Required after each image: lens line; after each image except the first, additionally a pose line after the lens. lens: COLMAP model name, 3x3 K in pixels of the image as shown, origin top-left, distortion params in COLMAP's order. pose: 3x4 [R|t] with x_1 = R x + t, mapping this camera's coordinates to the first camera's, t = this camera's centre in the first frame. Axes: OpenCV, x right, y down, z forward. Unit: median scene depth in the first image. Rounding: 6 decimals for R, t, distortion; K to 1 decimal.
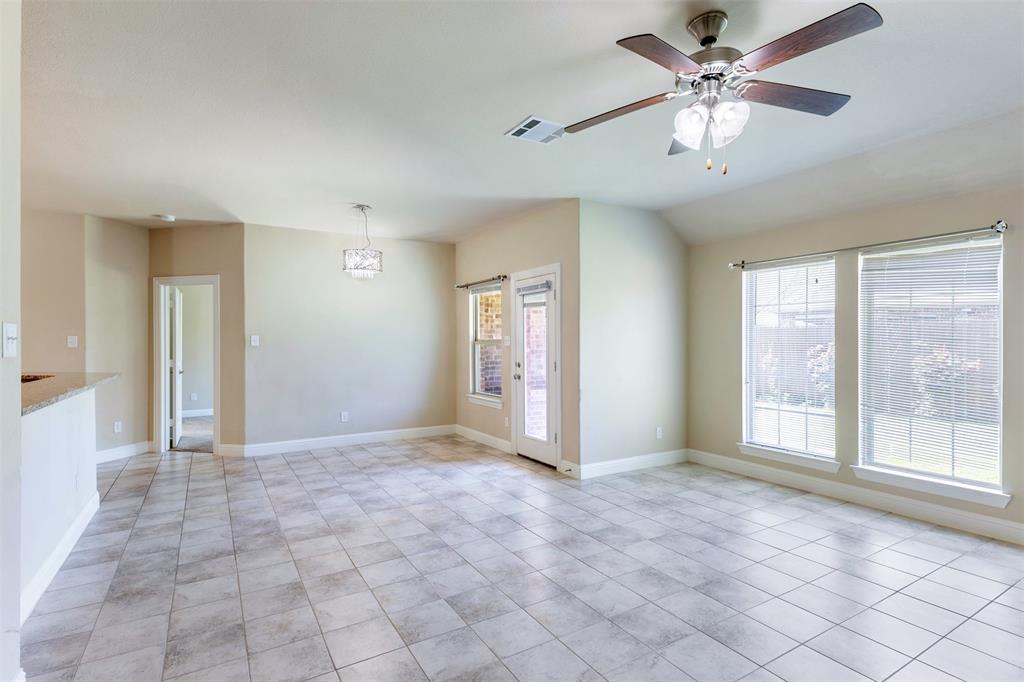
lens RADIAL K [[505.5, 0, 518.8], [0, 505.5, 343.1], [0, 0, 1]] dist [0.015560, -0.001762]
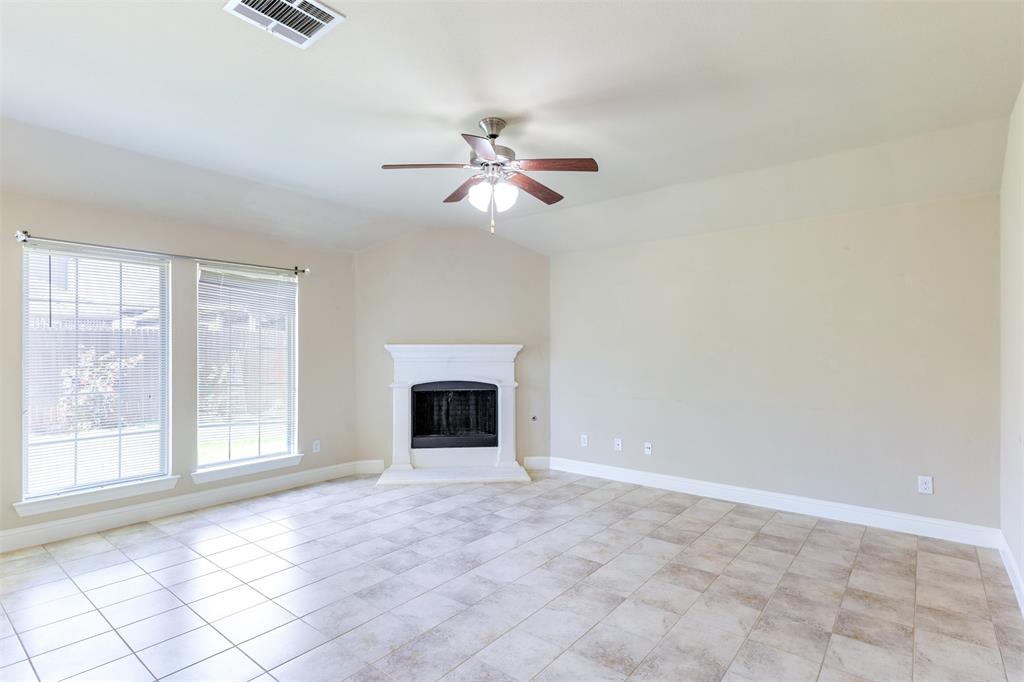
lens RADIAL K [[505.5, 0, 515.9], [0, 505.5, 348.2], [0, 0, 1]] dist [0.015560, -0.001762]
pose [[-0.336138, 0.004398, 0.941802, -0.434161], [0.006223, 0.999978, -0.002449, -0.000199], [-0.941792, 0.005038, -0.336158, 0.630793]]
